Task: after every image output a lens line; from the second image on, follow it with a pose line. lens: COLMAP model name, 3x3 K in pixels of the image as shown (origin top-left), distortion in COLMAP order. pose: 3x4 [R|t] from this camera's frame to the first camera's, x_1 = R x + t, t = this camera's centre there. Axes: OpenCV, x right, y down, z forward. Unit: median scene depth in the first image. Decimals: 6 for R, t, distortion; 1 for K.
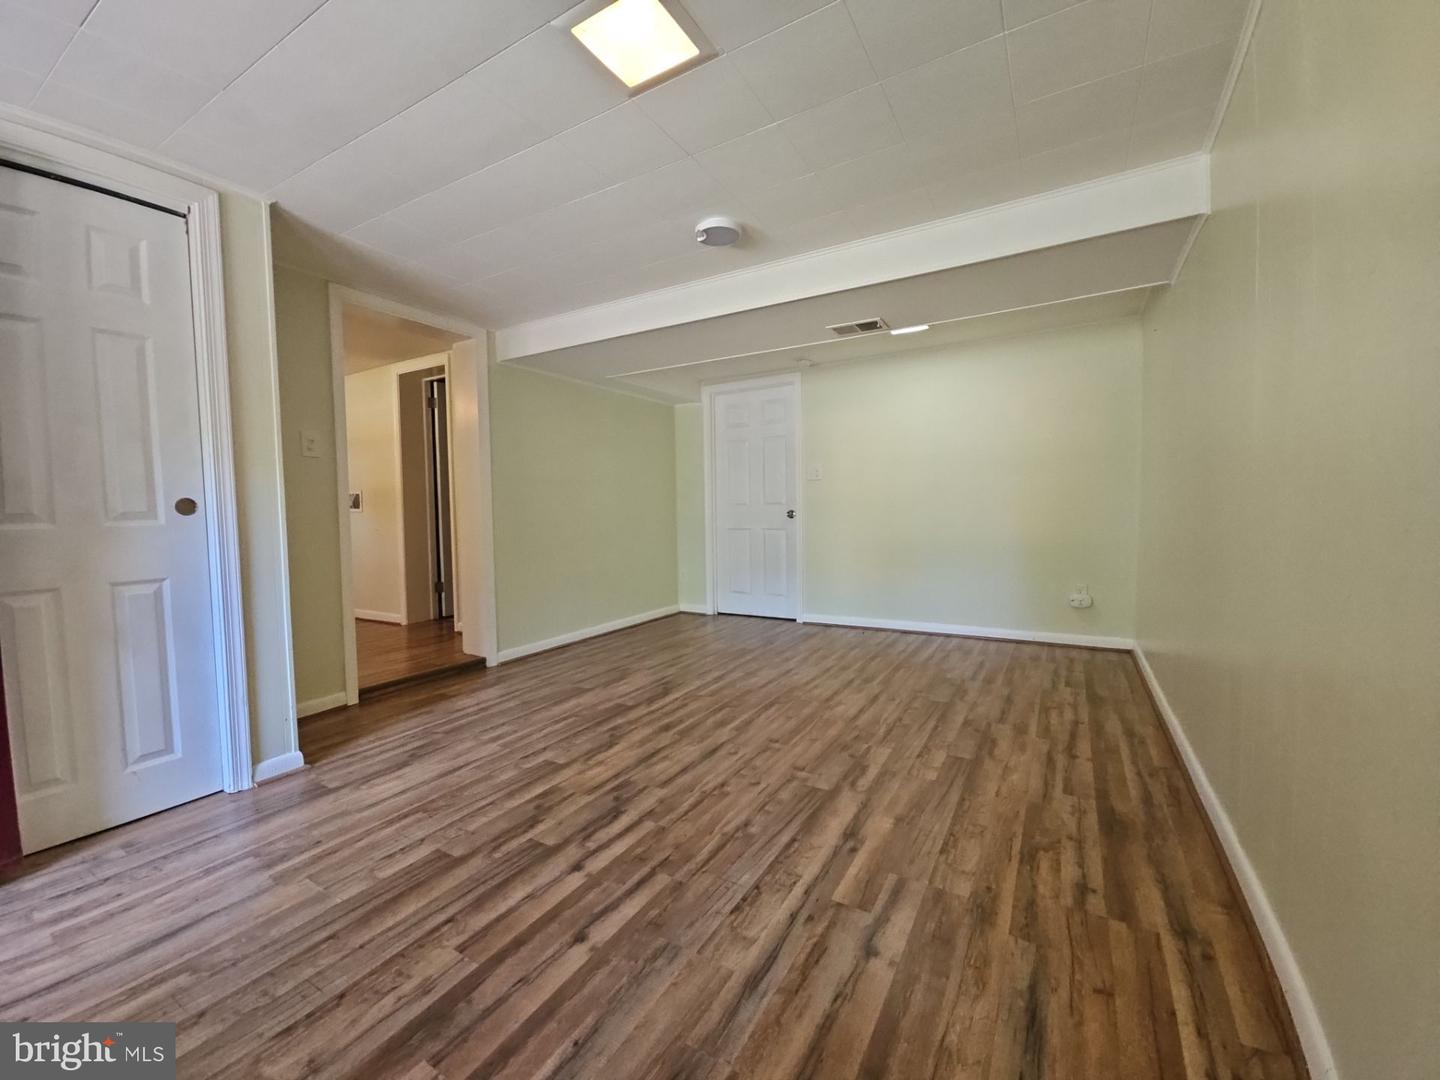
lens RADIAL K [[585.1, 0, 717.0], [0, 585.1, 538.1], [0, 0, 1]] dist [0.003946, -0.004393]
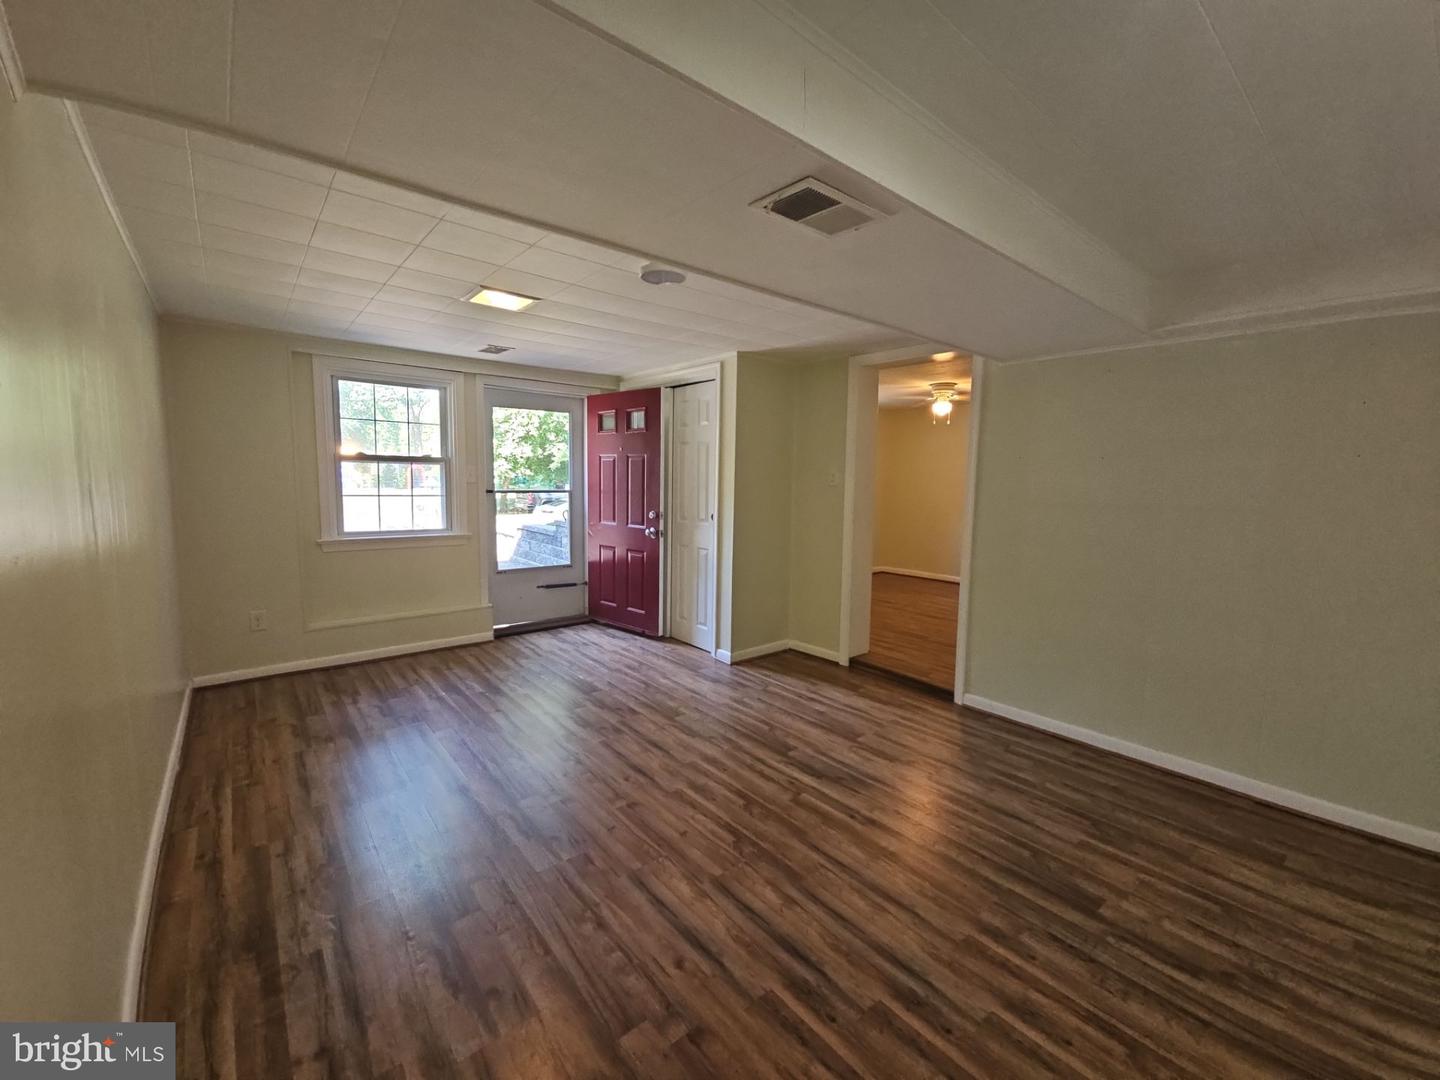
lens RADIAL K [[585.1, 0, 715.0], [0, 585.1, 537.5], [0, 0, 1]] dist [0.003946, -0.004393]
pose [[-0.341362, 0.107985, -0.933709, 0.829358], [-0.059305, 0.988925, 0.136052, -0.206104], [0.938059, 0.101817, -0.331177, 1.297695]]
